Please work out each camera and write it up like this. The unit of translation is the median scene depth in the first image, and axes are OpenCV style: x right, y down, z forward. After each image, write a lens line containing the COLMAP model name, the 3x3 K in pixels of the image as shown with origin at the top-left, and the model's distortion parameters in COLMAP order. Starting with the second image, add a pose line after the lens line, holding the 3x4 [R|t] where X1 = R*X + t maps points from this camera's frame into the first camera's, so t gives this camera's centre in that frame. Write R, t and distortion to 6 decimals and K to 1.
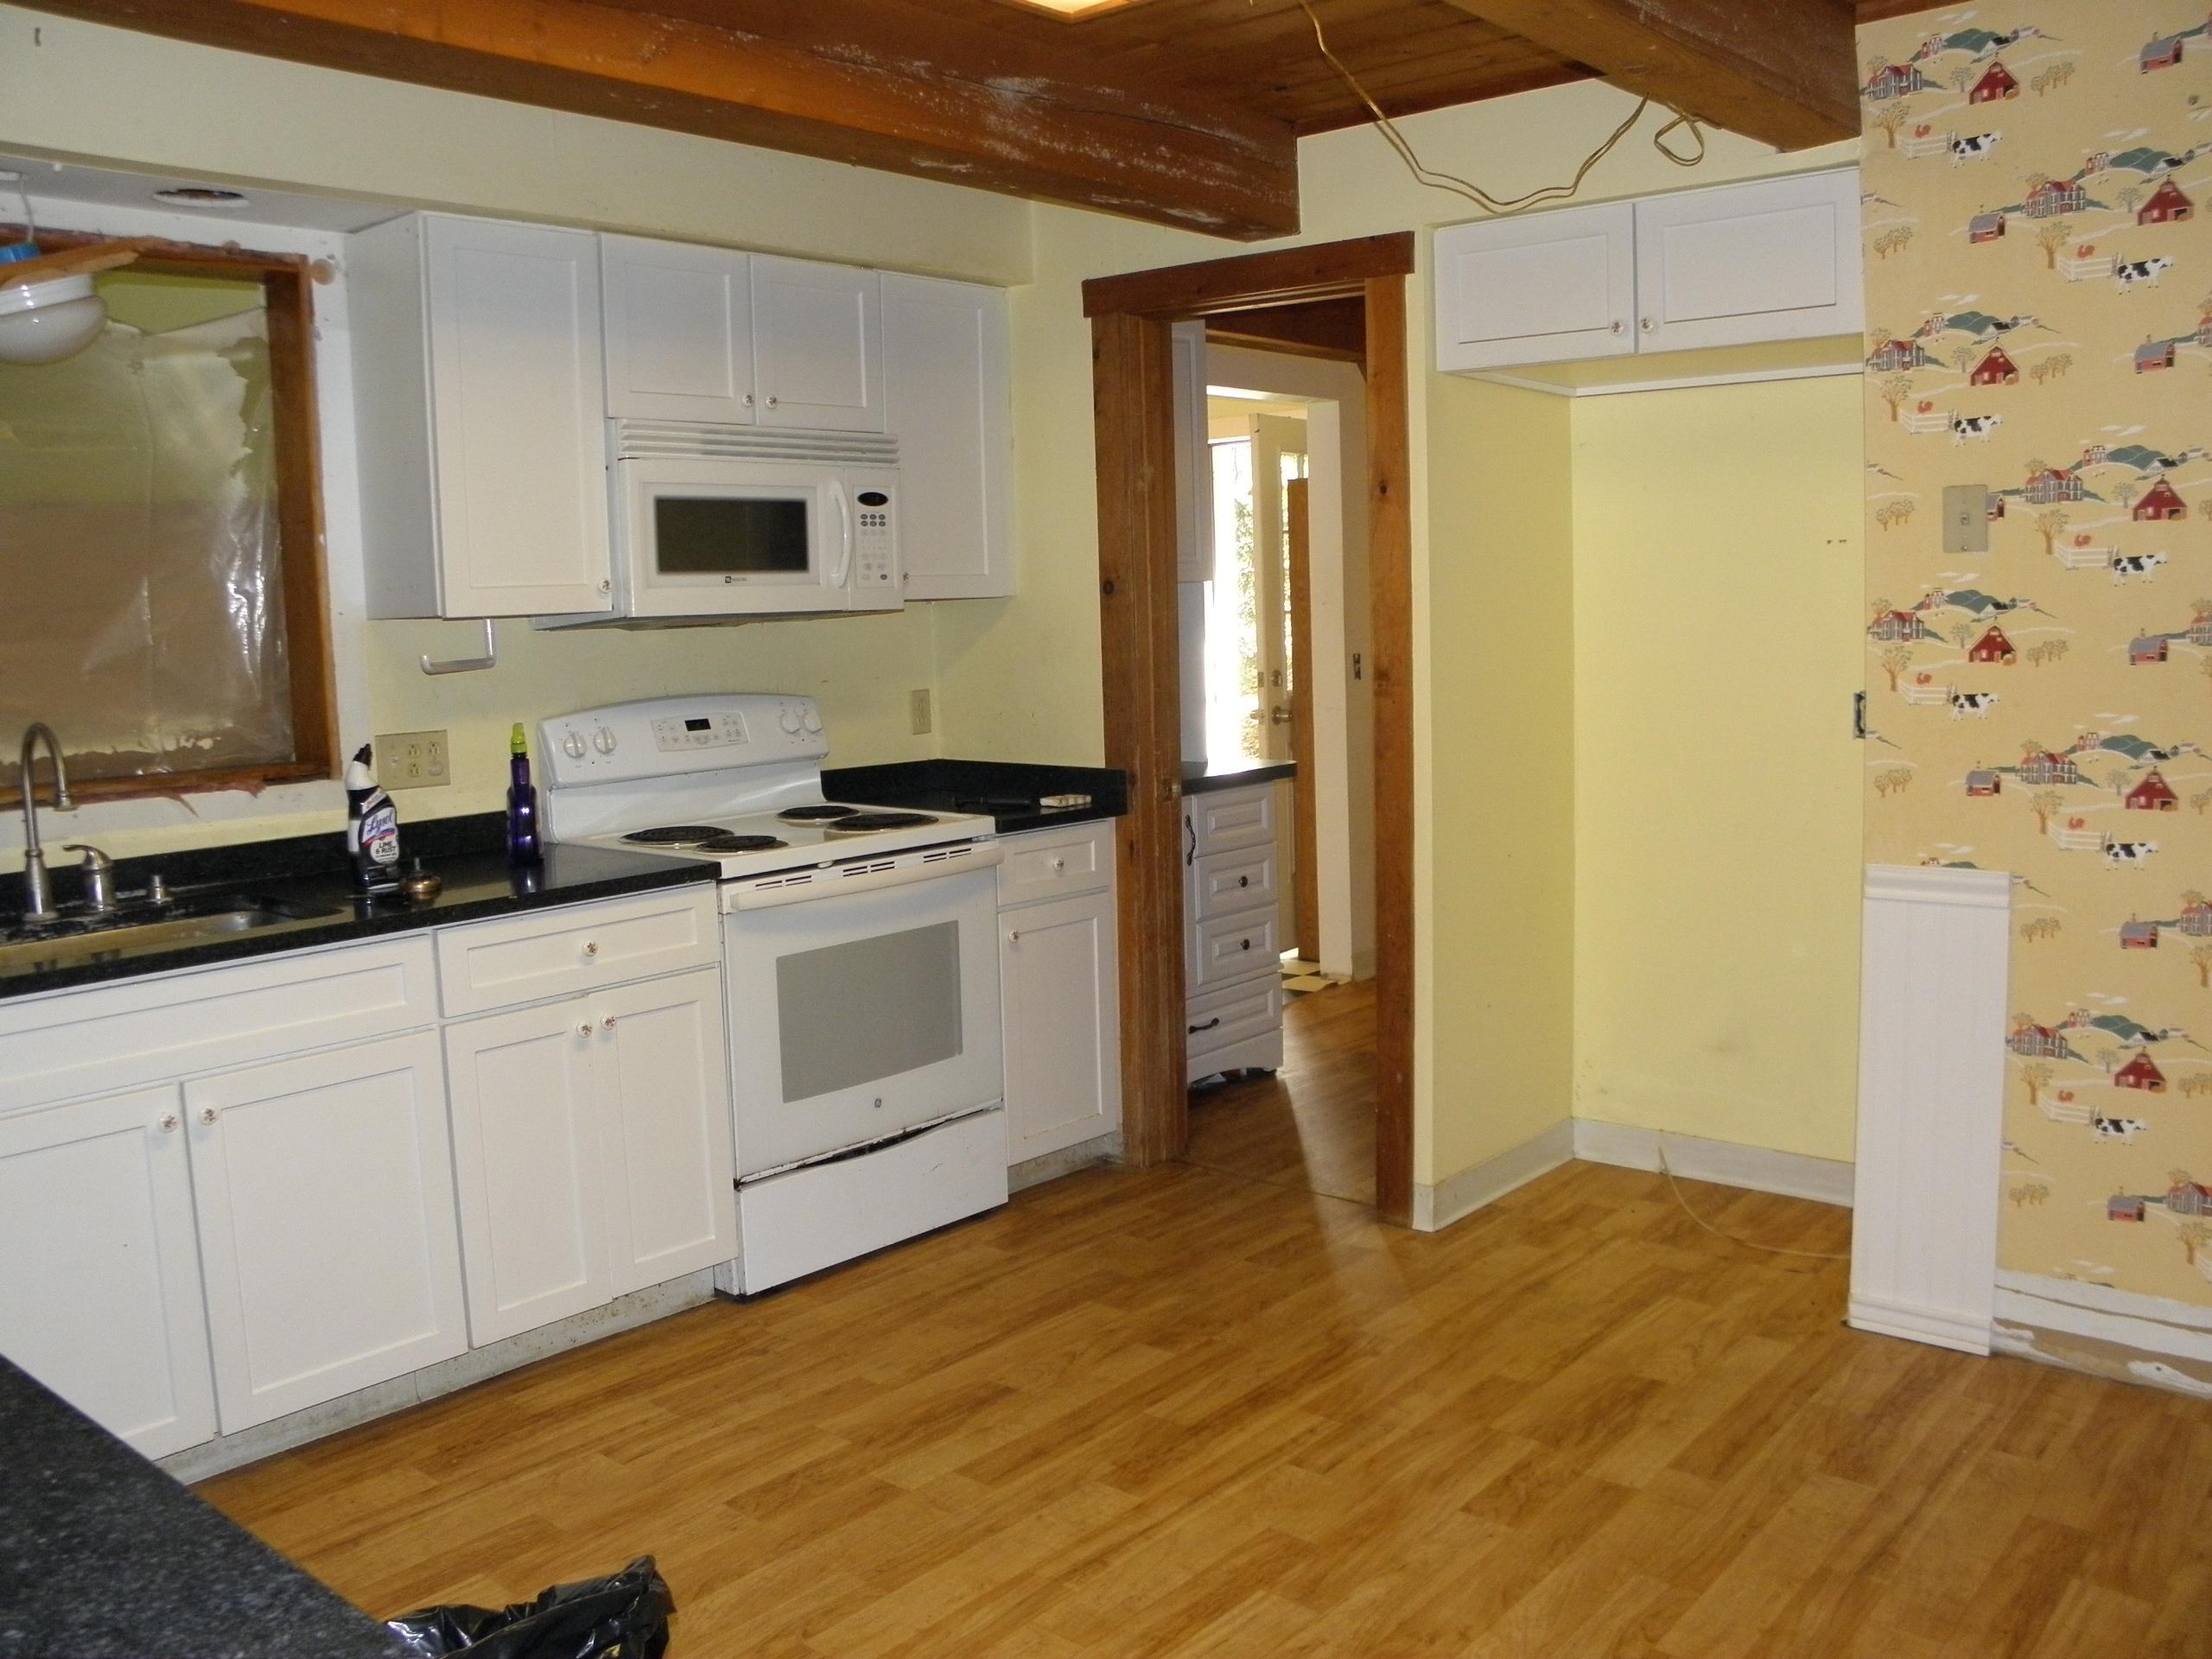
lens RADIAL K [[1877.3, 0, 1093.4], [0, 1877.3, 808.6], [0, 0, 1]] dist [-0.191443, 0.172479]
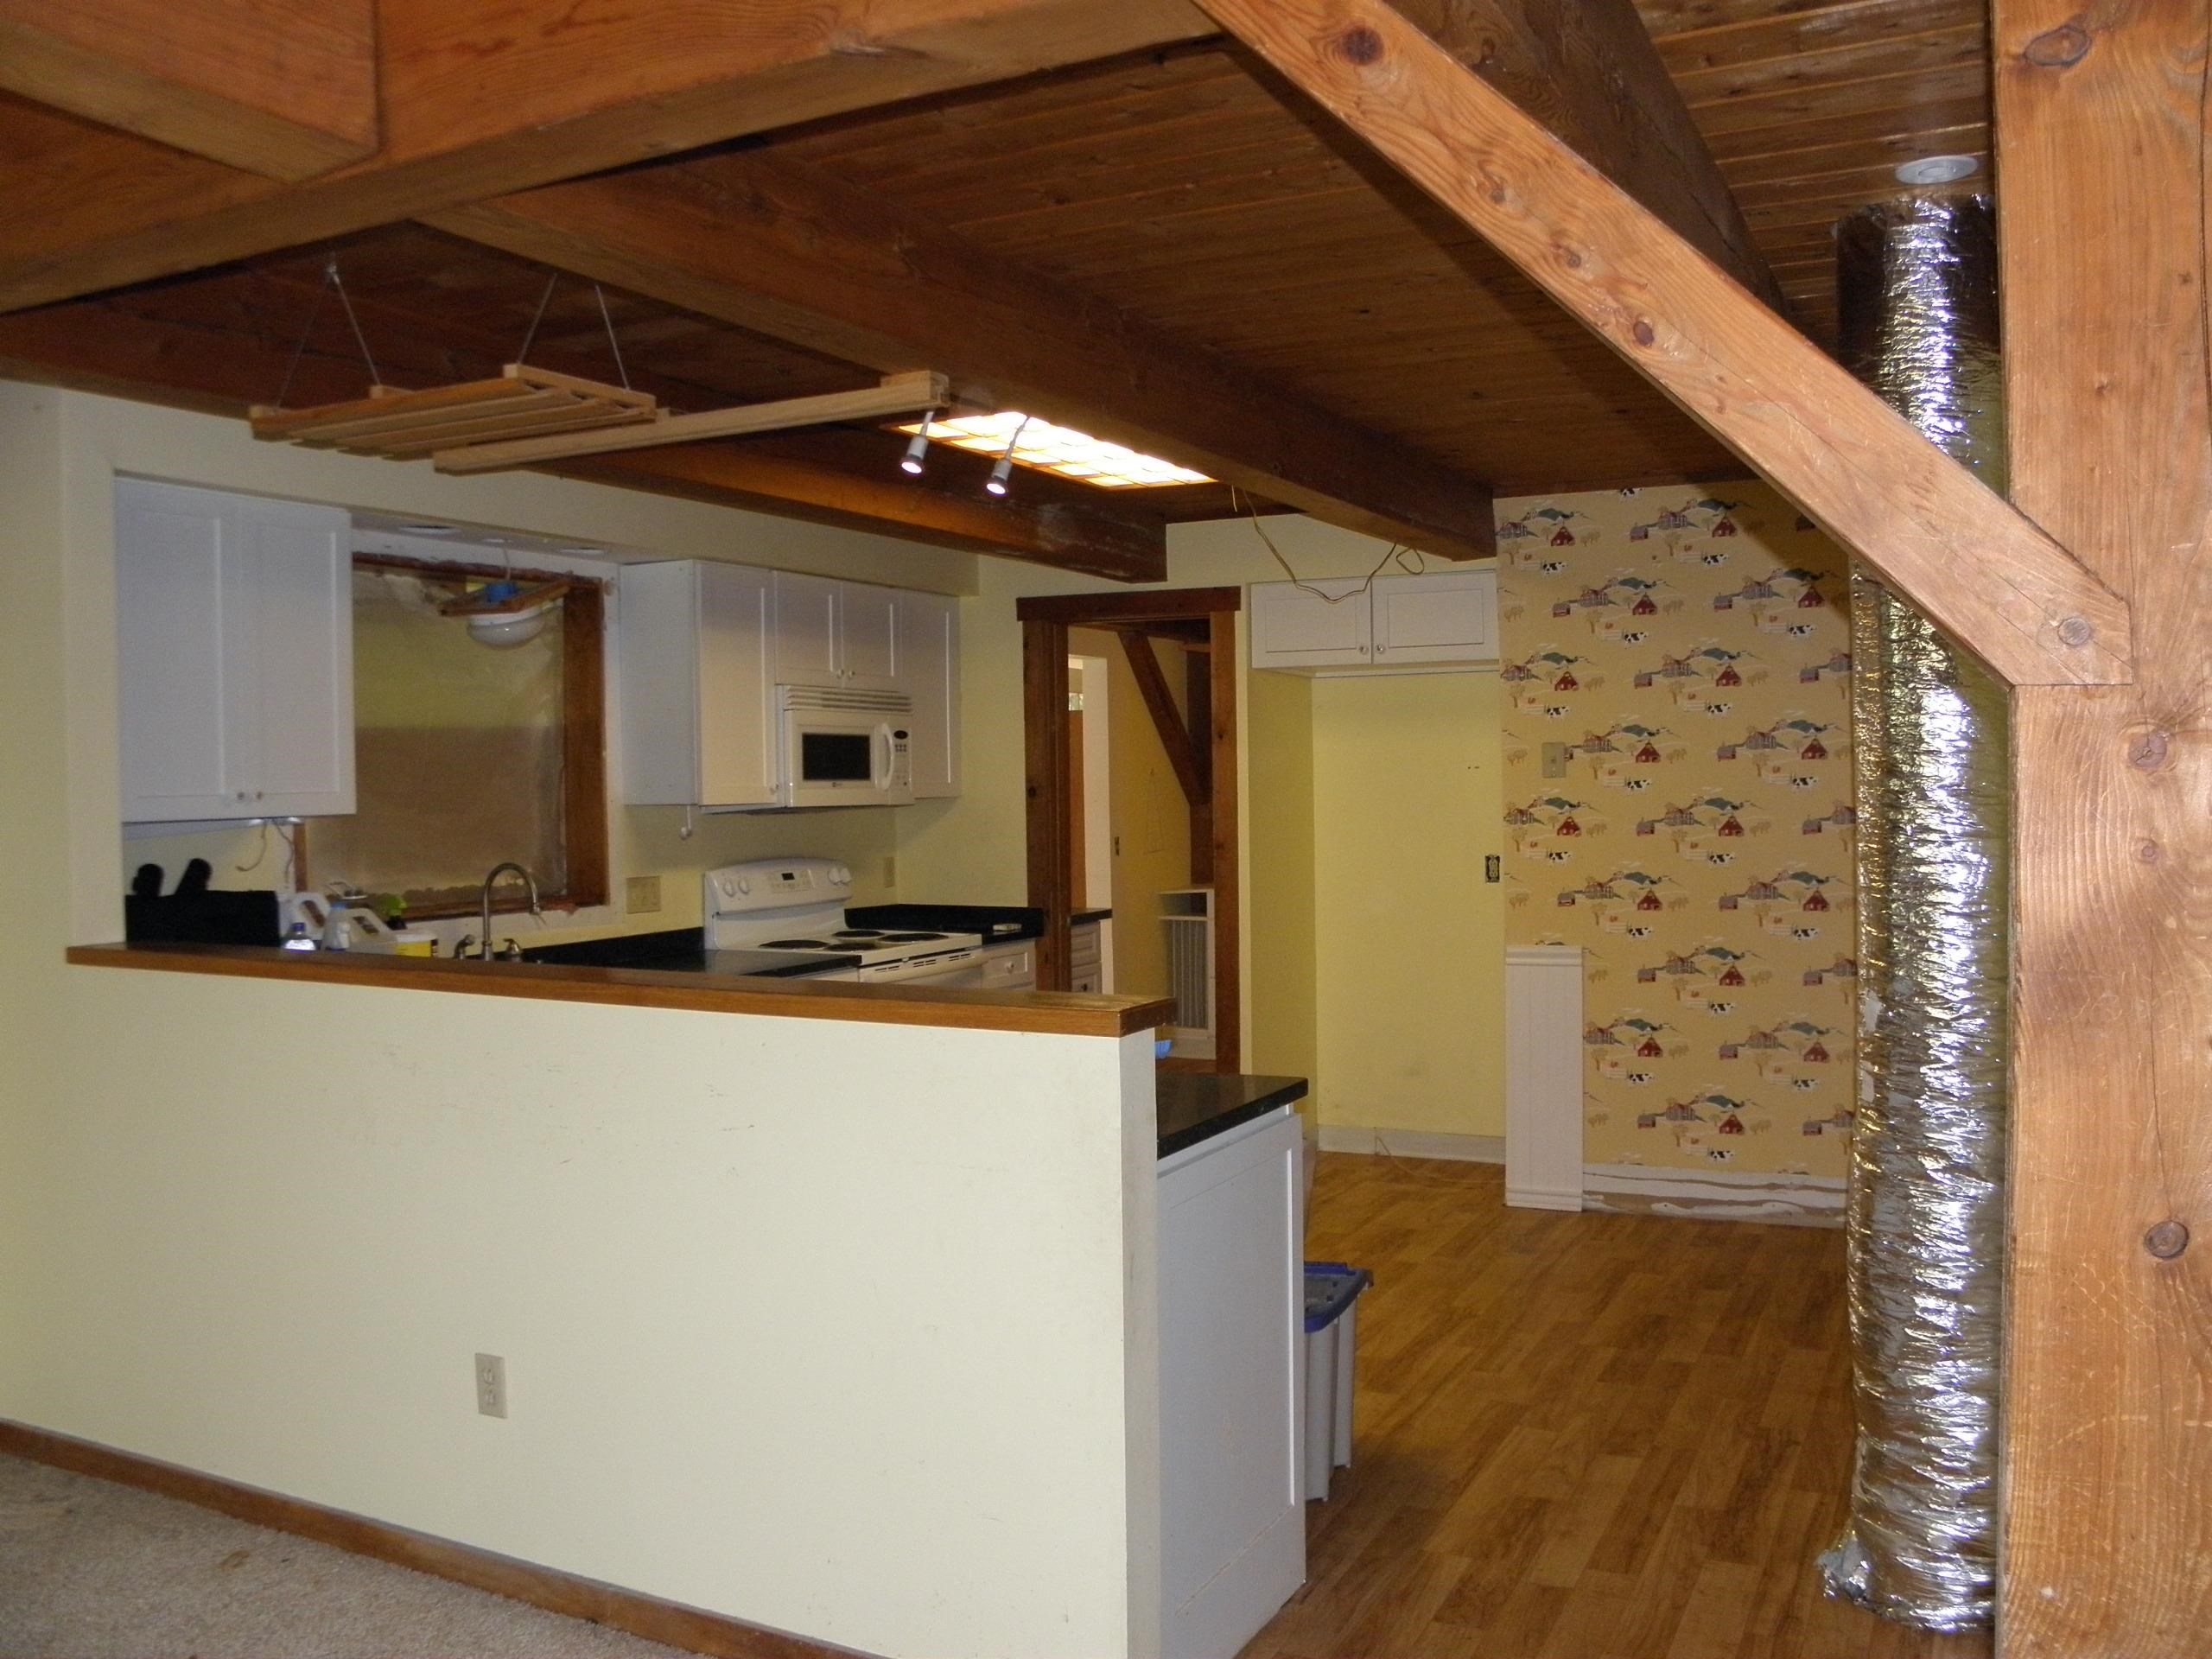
lens RADIAL K [[1877.3, 0, 1093.4], [0, 1877.3, 808.6], [0, 0, 1]] dist [-0.191443, 0.172479]
pose [[0.970588, 0.009757, 0.240550, -0.412633], [0.015329, 0.994646, -0.102196, 0.074626], [-0.240259, 0.102877, 0.965242, -0.690382]]
